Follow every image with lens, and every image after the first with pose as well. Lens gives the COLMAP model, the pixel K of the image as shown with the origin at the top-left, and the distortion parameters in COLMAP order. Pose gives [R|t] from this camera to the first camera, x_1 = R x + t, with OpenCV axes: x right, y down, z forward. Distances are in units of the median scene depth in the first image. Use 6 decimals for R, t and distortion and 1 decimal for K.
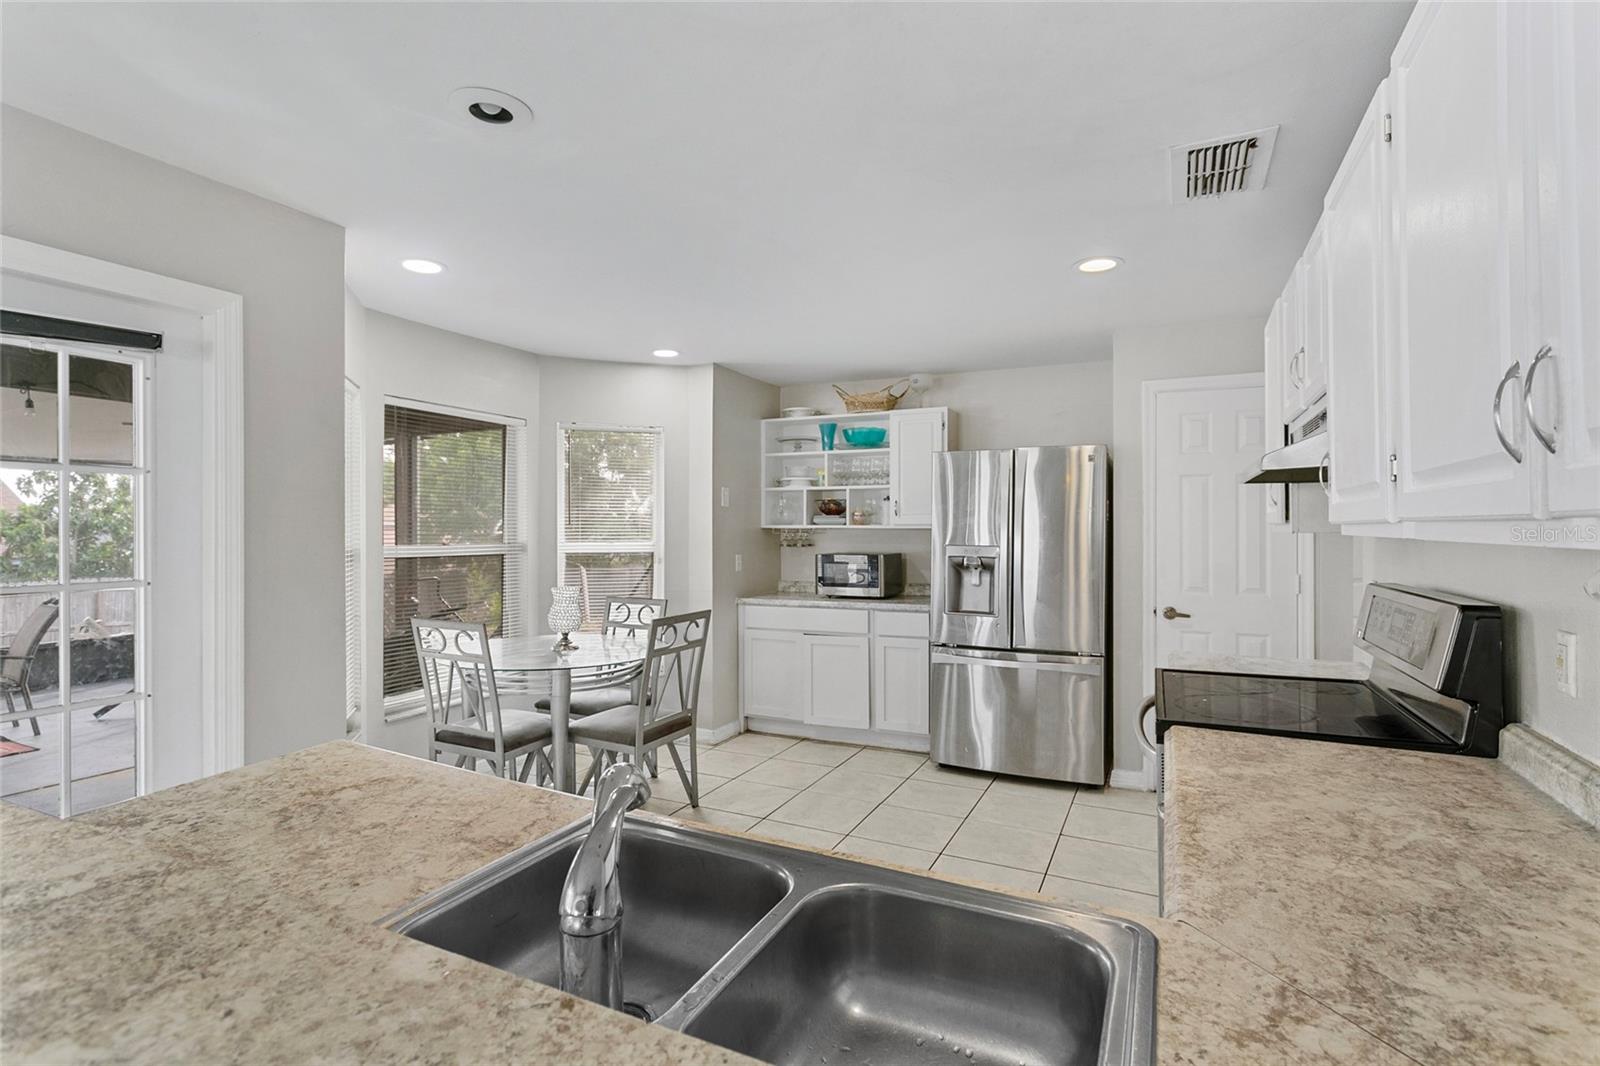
lens RADIAL K [[761.1, 0, 797.3], [0, 761.1, 527.4], [0, 0, 1]] dist [0.001614, 0.000921]
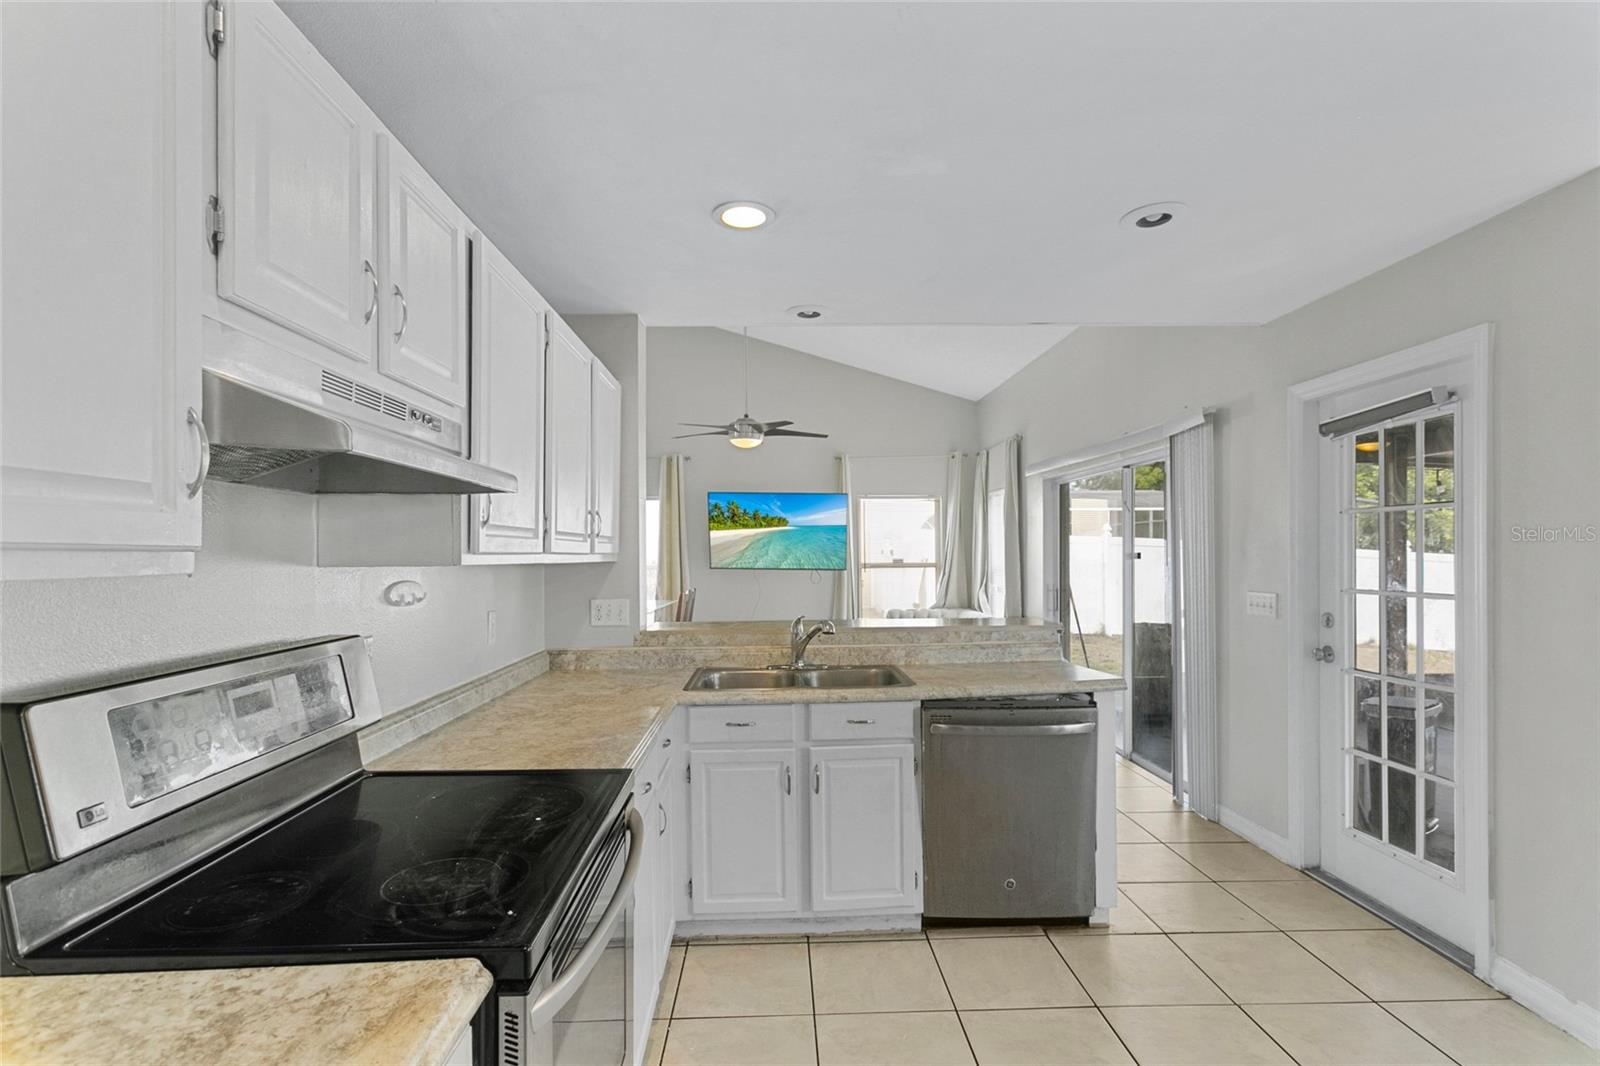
lens RADIAL K [[761.1, 0, 793.1], [0, 761.1, 555.6], [0, 0, 1]] dist [0.001614, 0.000921]
pose [[-0.486467, 0.003328, 0.873693, -1.687248], [0.008758, 0.999961, 0.001067, -0.028258], [-0.873655, 0.008171, -0.486477, 0.869090]]
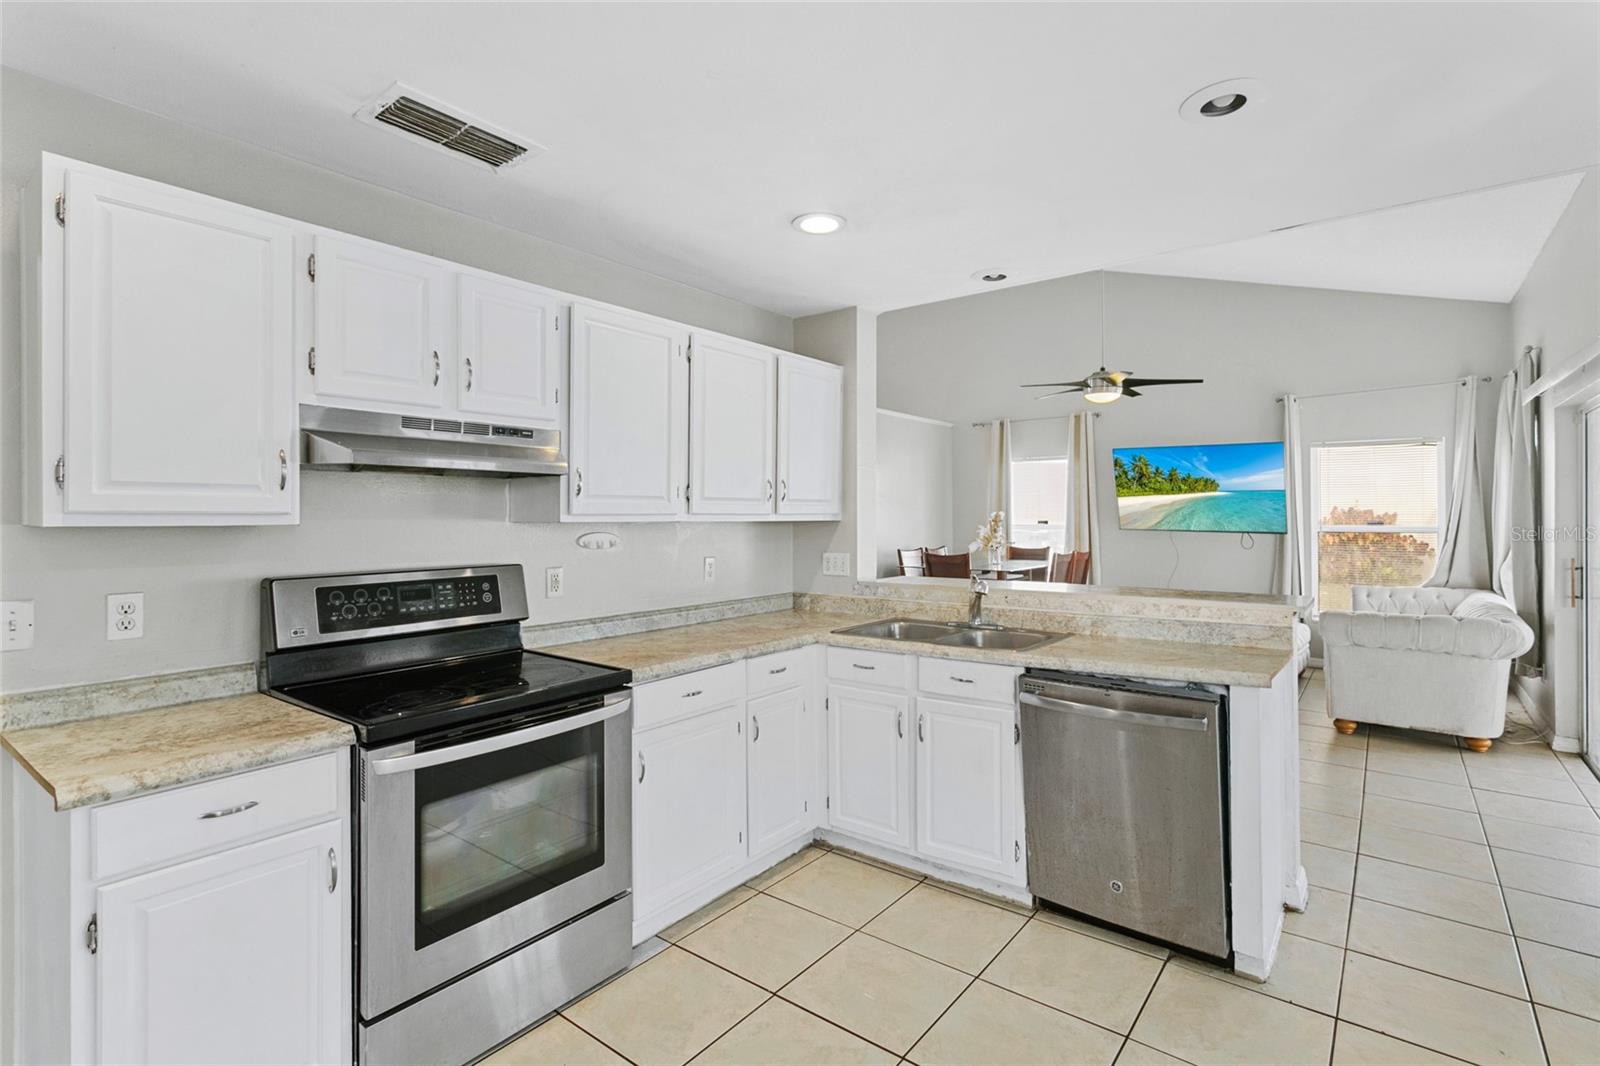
lens RADIAL K [[761.1, 0, 786.4], [0, 761.1, 524.8], [0, 0, 1]] dist [0.001614, 0.000921]
pose [[0.202208, -0.003564, 0.979336, -2.197770], [0.000371, 0.999994, 0.003562, -0.002990], [-0.979343, -0.000357, 0.202208, -0.446213]]
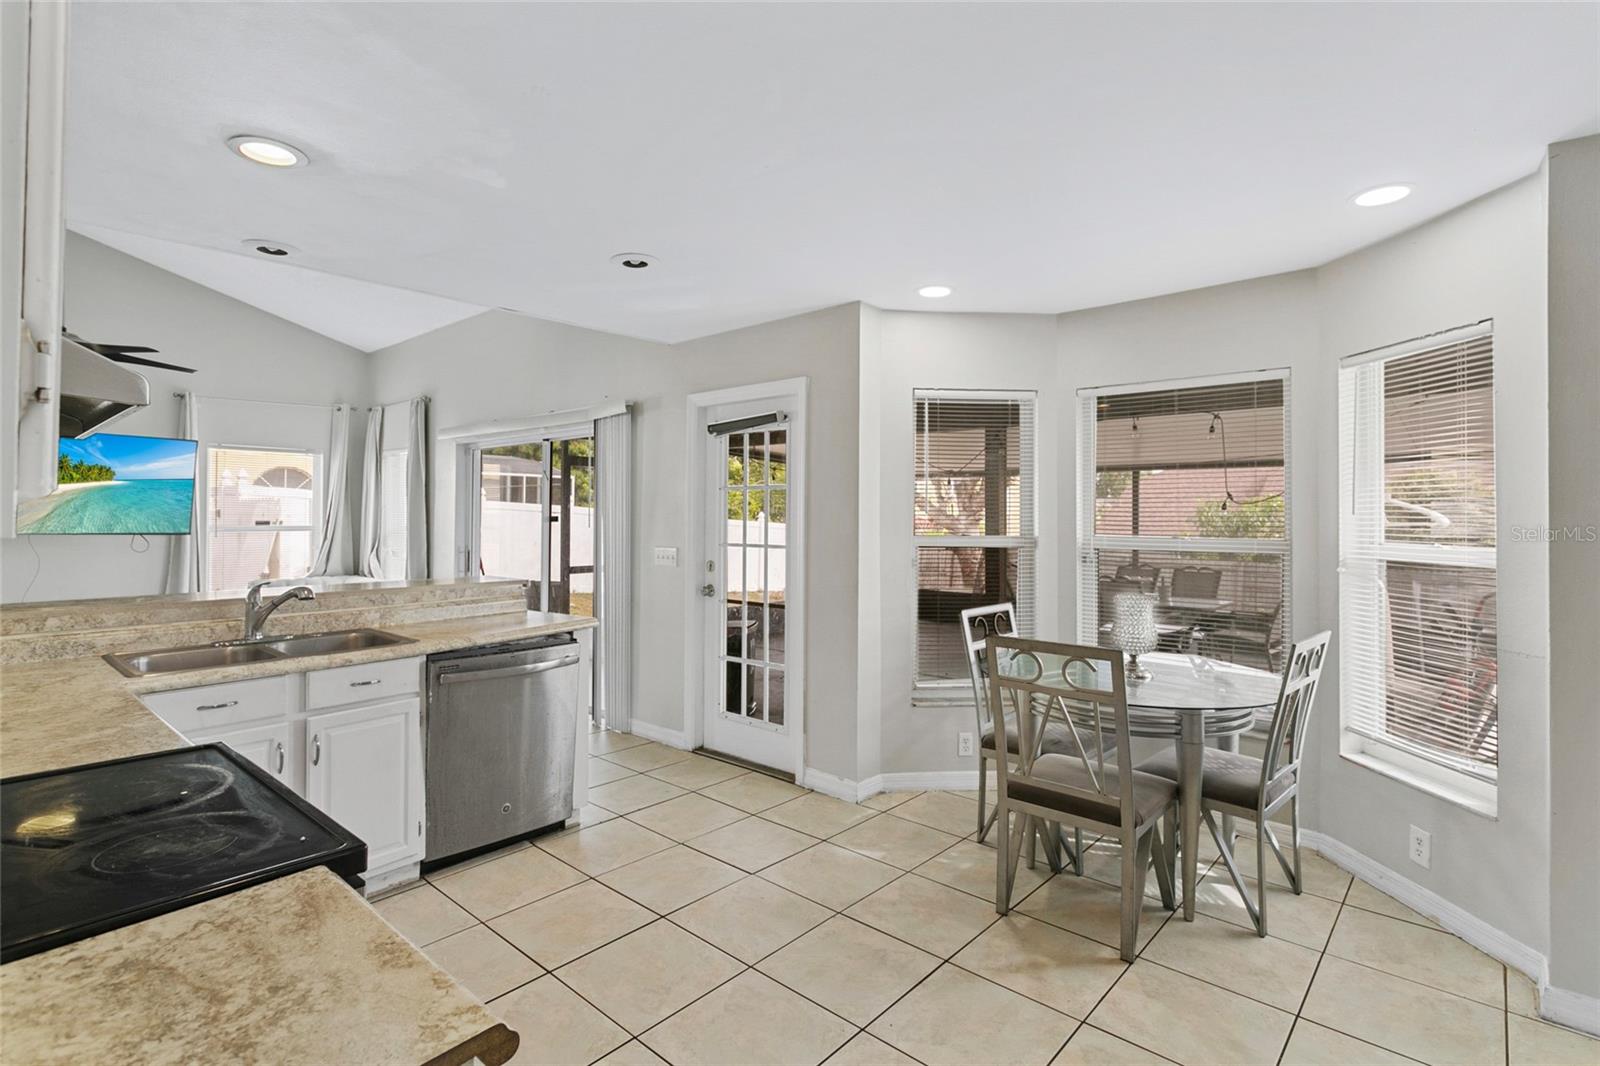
lens RADIAL K [[761.1, 0, 792.0], [0, 761.1, 505.9], [0, 0, 1]] dist [0.001614, 0.000921]
pose [[-0.964746, 0.001591, 0.263177, -1.614643], [-0.001785, 0.999919, -0.012588, -0.029099], [-0.263176, -0.012614, -0.964665, 1.495105]]
